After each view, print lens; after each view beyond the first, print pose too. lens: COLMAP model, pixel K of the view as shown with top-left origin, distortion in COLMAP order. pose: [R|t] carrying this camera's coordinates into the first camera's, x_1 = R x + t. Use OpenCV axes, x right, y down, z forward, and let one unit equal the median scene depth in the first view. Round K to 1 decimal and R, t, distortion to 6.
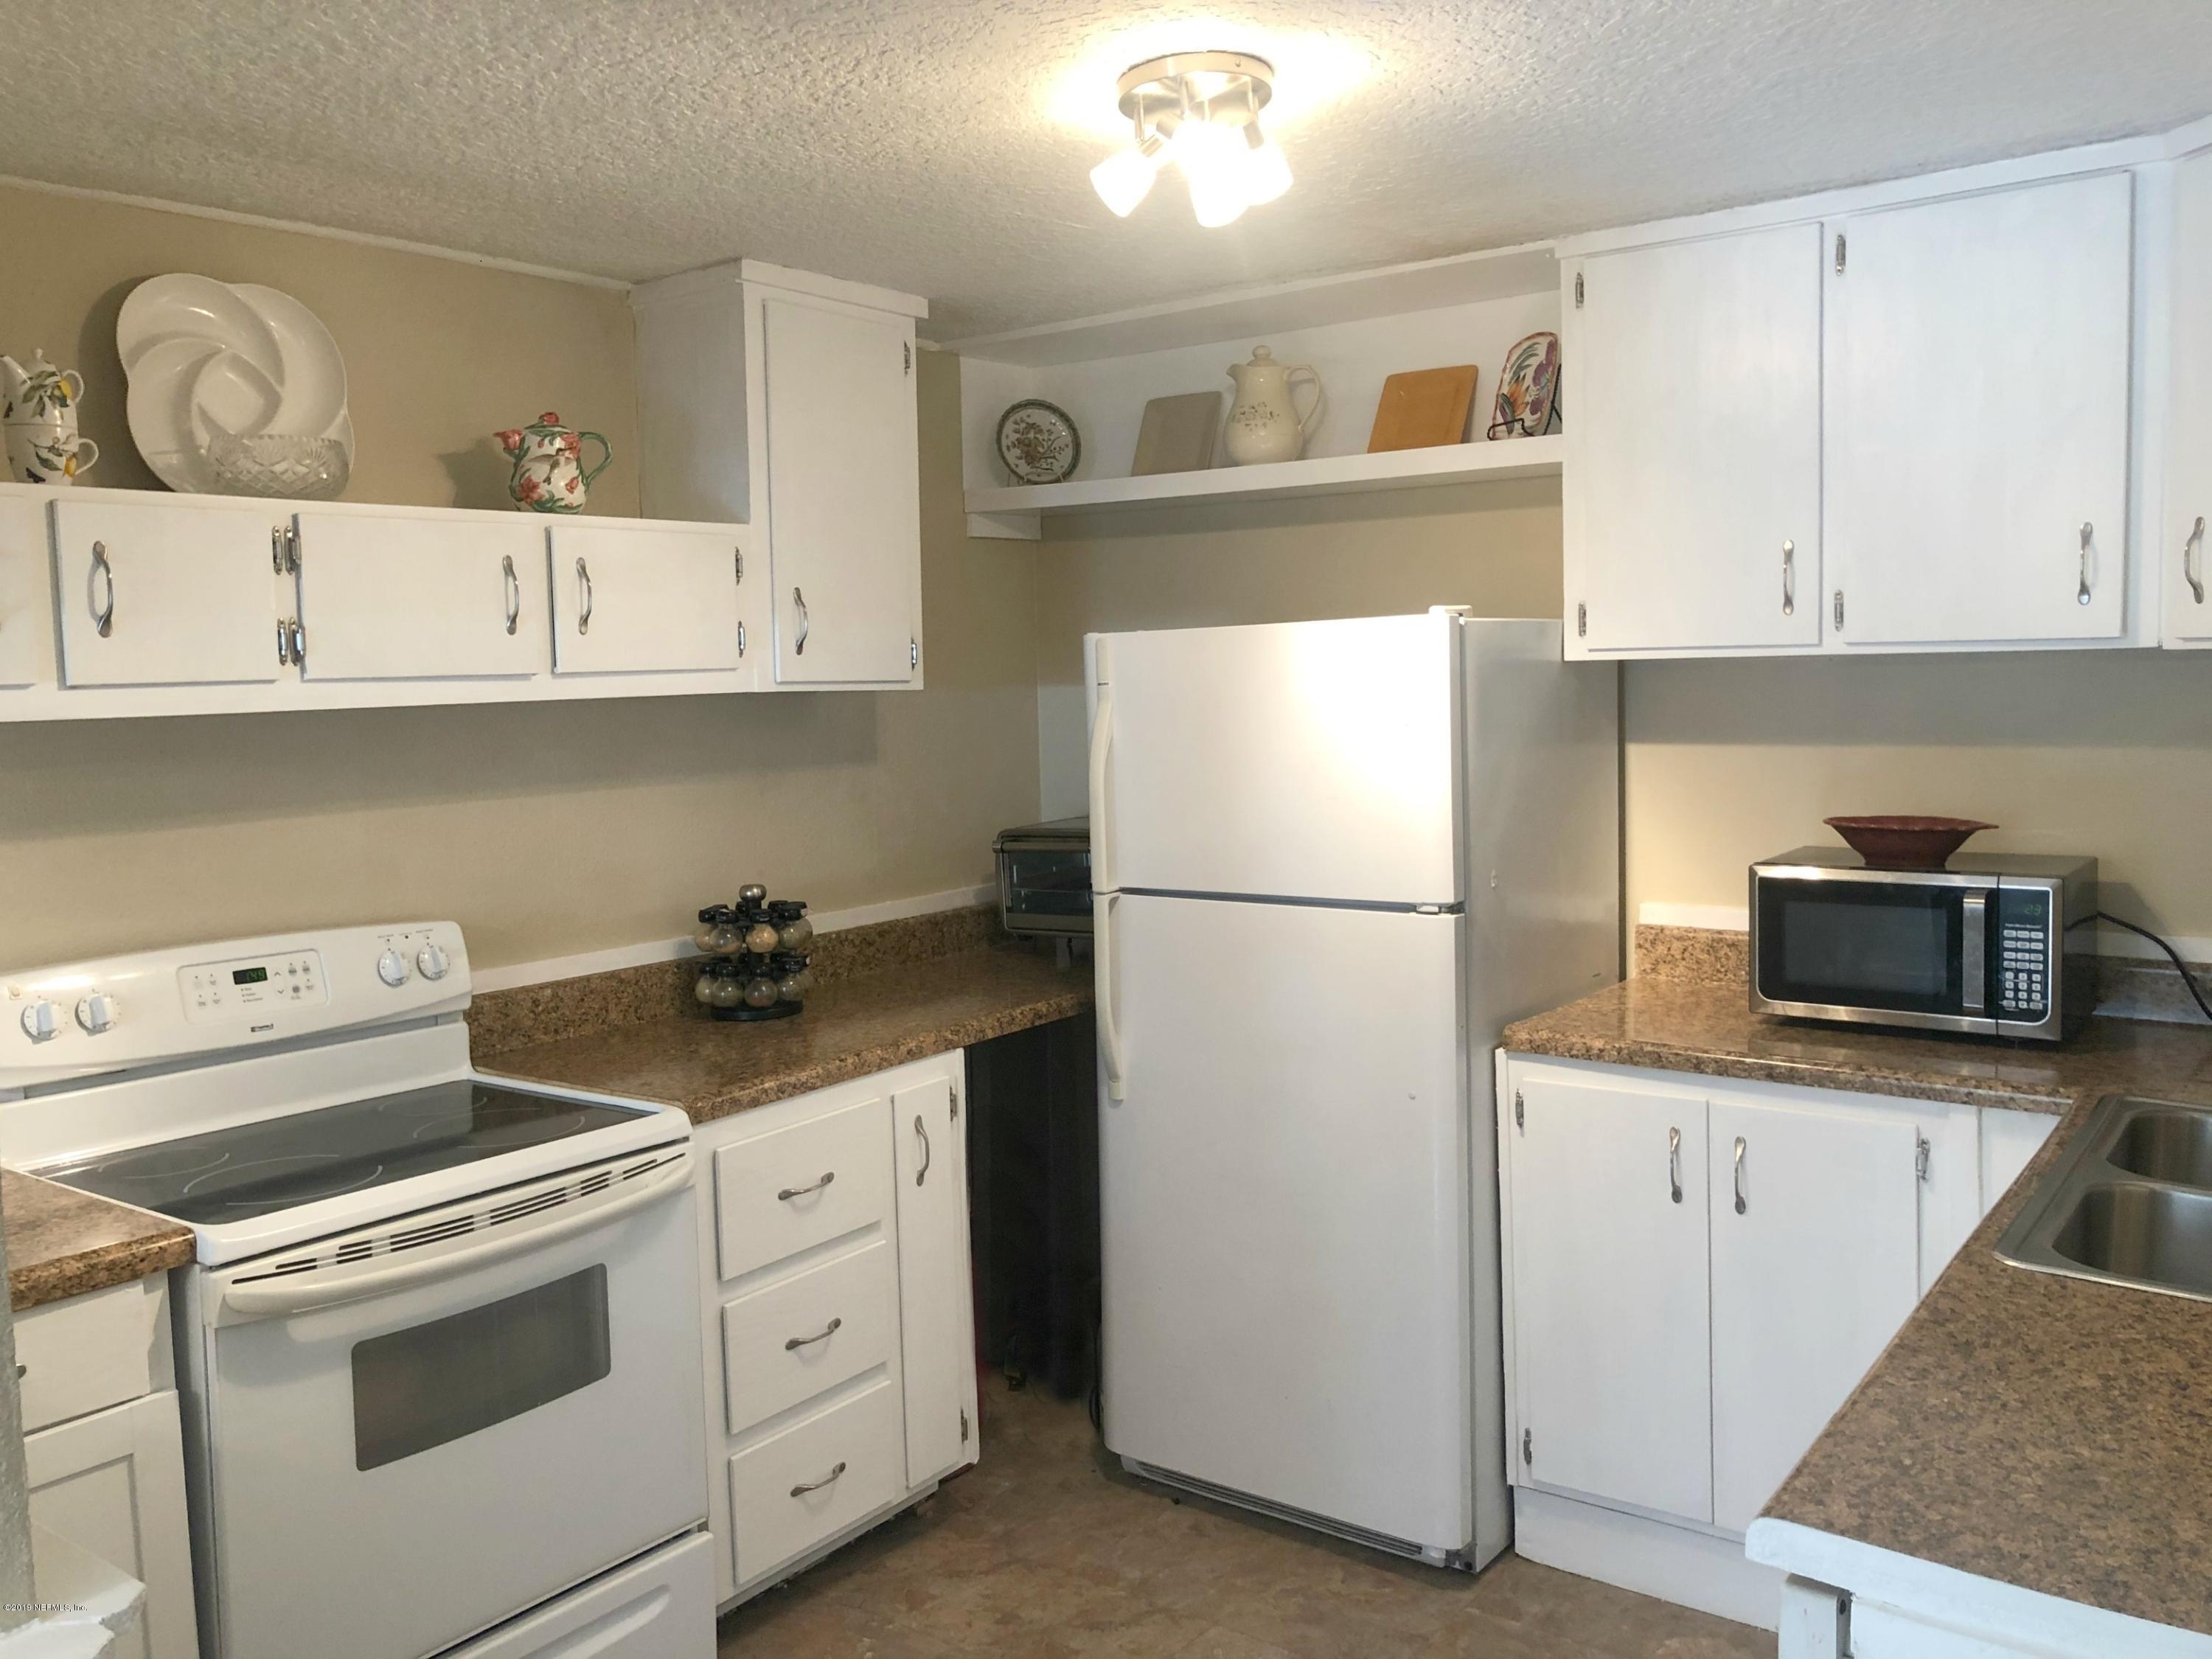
lens RADIAL K [[1811.7, 0, 1096.8], [0, 1811.7, 819.0], [0, 0, 1]] dist [0.047190, -0.072926]
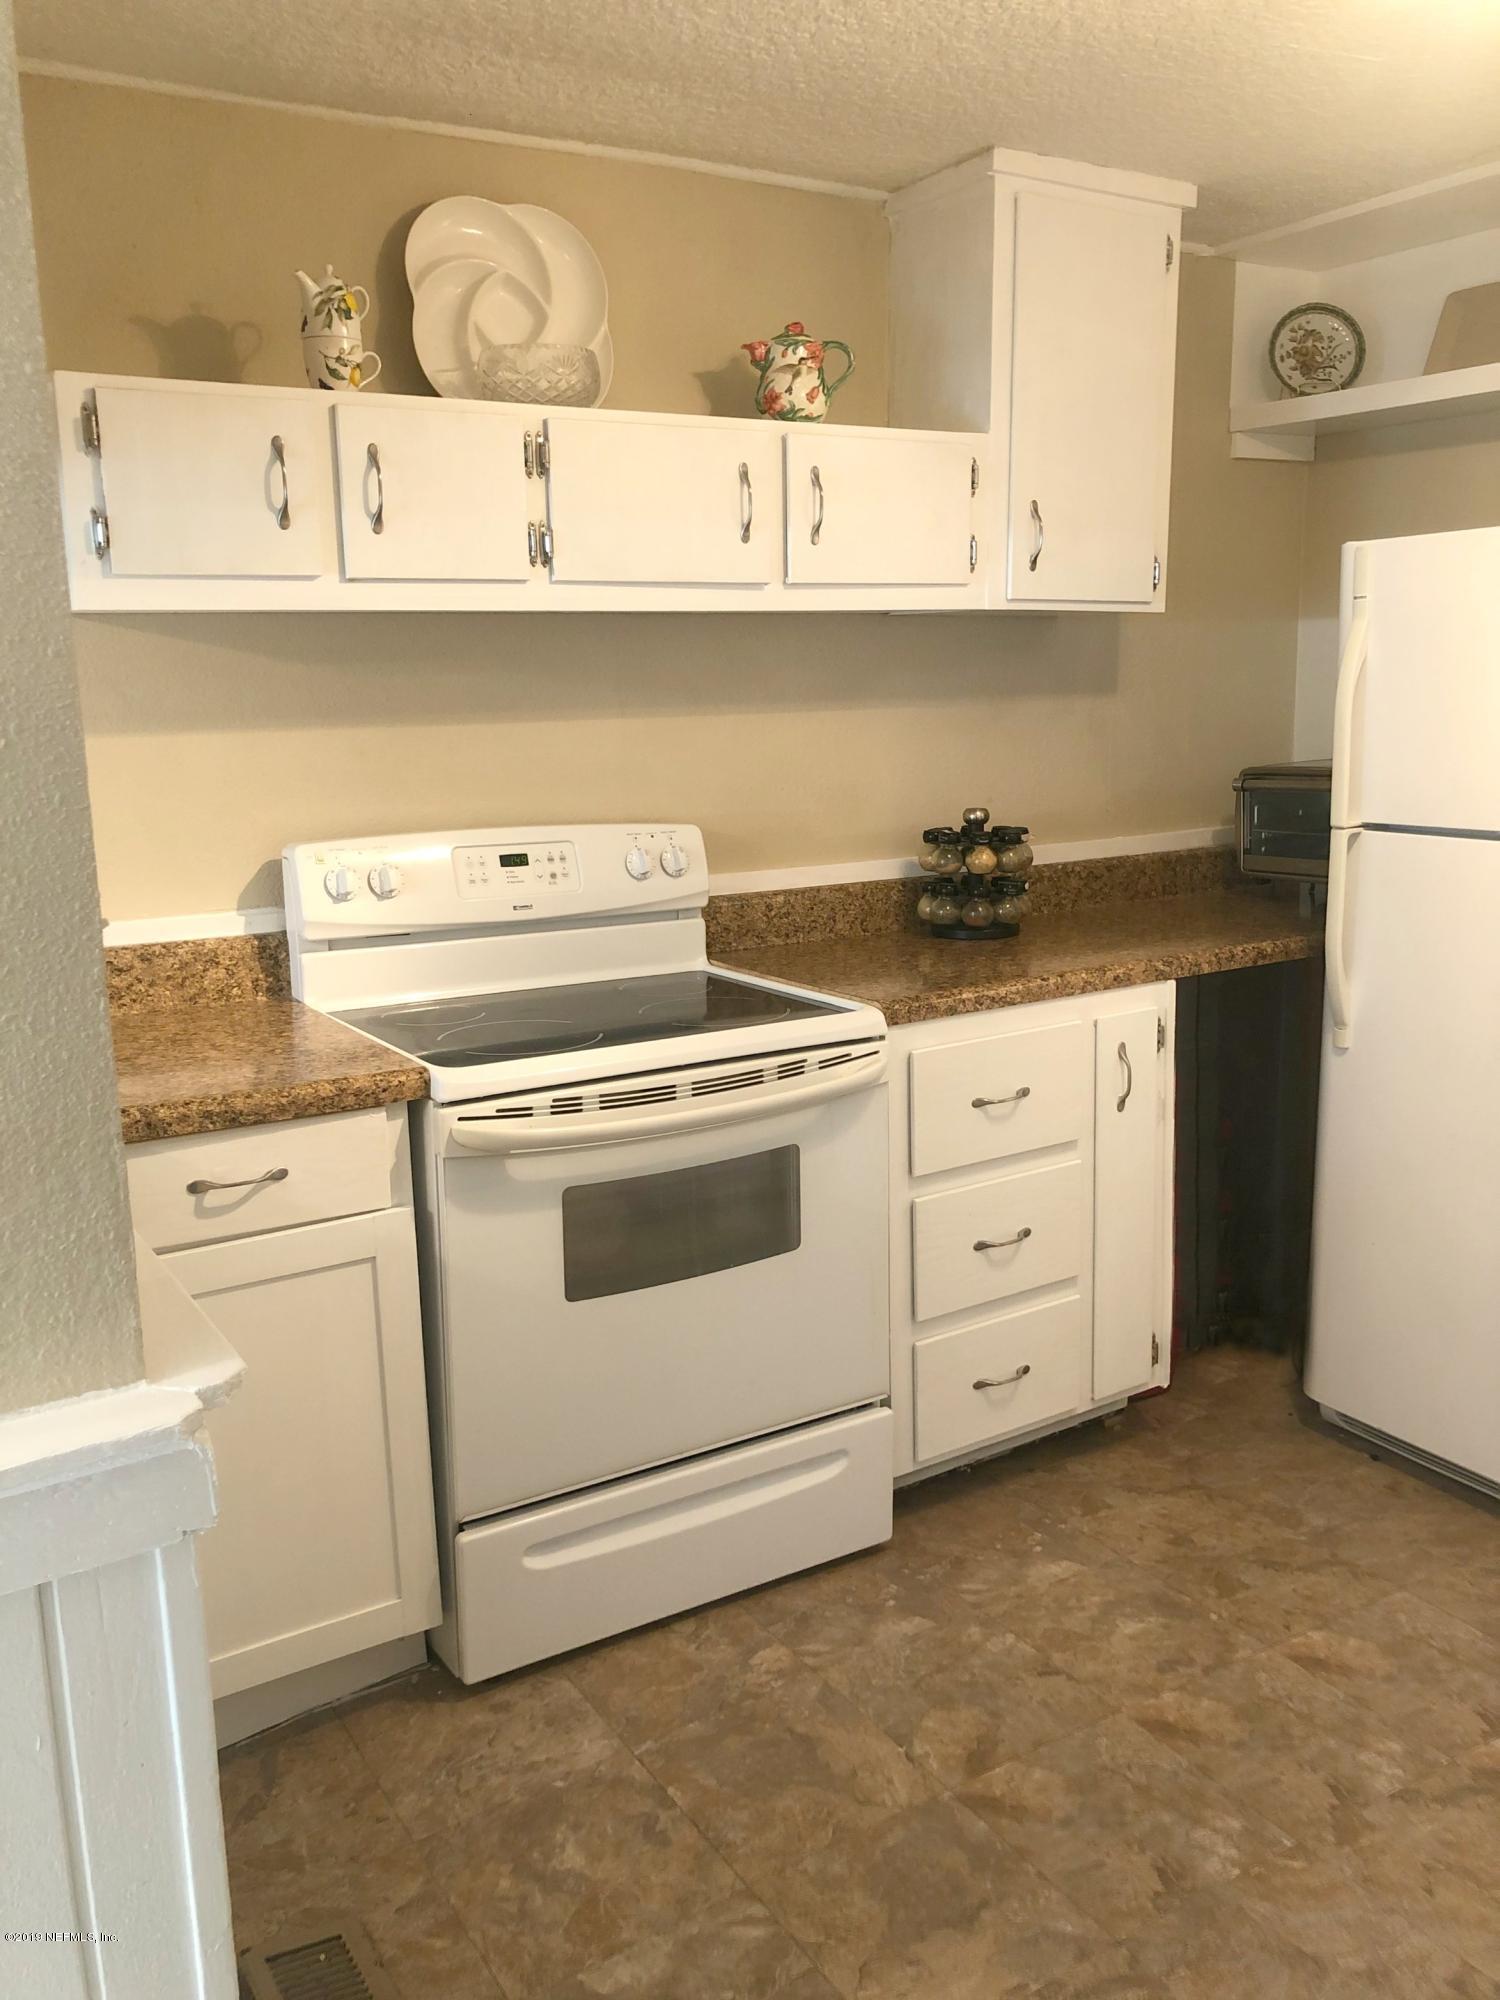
lens RADIAL K [[1638.1, 0, 749.7], [0, 1638.1, 993.3], [0, 0, 1]] dist [0.047190, -0.072926]
pose [[0.933159, 0.074833, -0.351589, 0.026540], [-0.032619, 0.991684, 0.124497, 0.034181], [0.357981, -0.104706, 0.927839, 0.103793]]
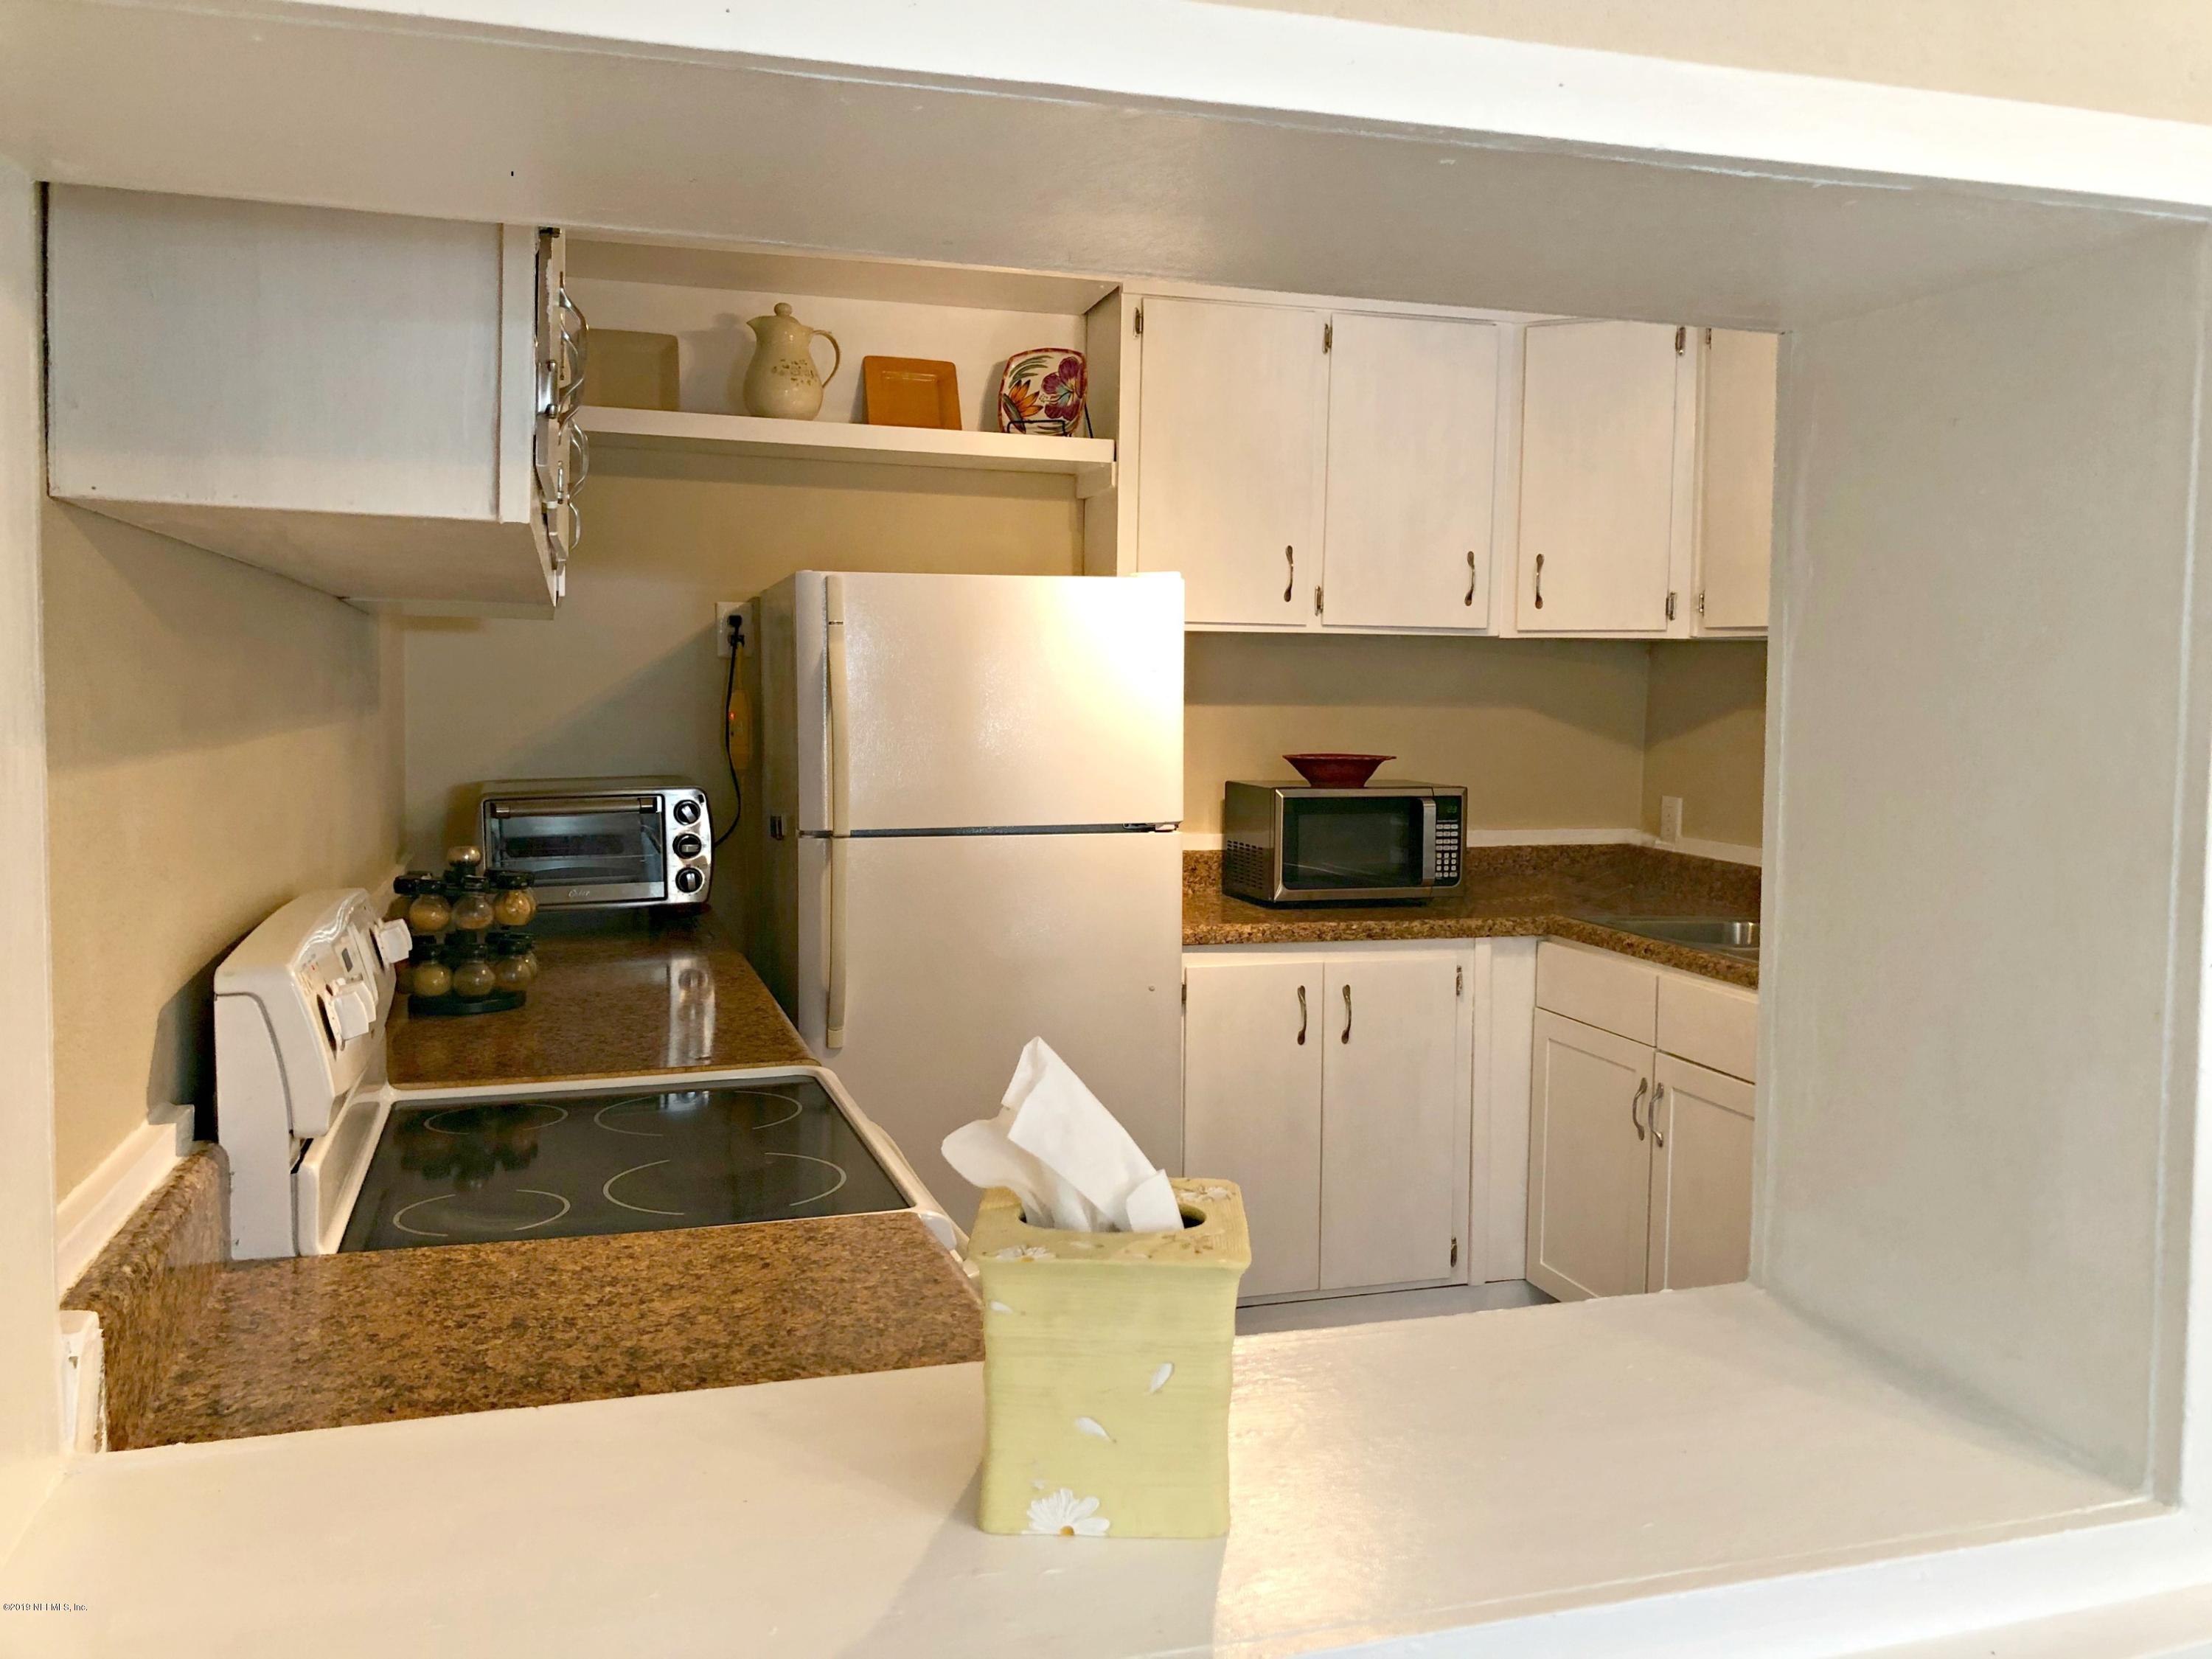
lens RADIAL K [[1811.7, 0, 1104.0], [0, 1811.7, 821.8], [0, 0, 1]] dist [0.047190, -0.072926]
pose [[0.576623, -0.025407, 0.816615, -0.796801], [0.041489, 0.999137, 0.001790, 0.041840], [-0.815956, 0.032849, 0.577180, 0.350203]]
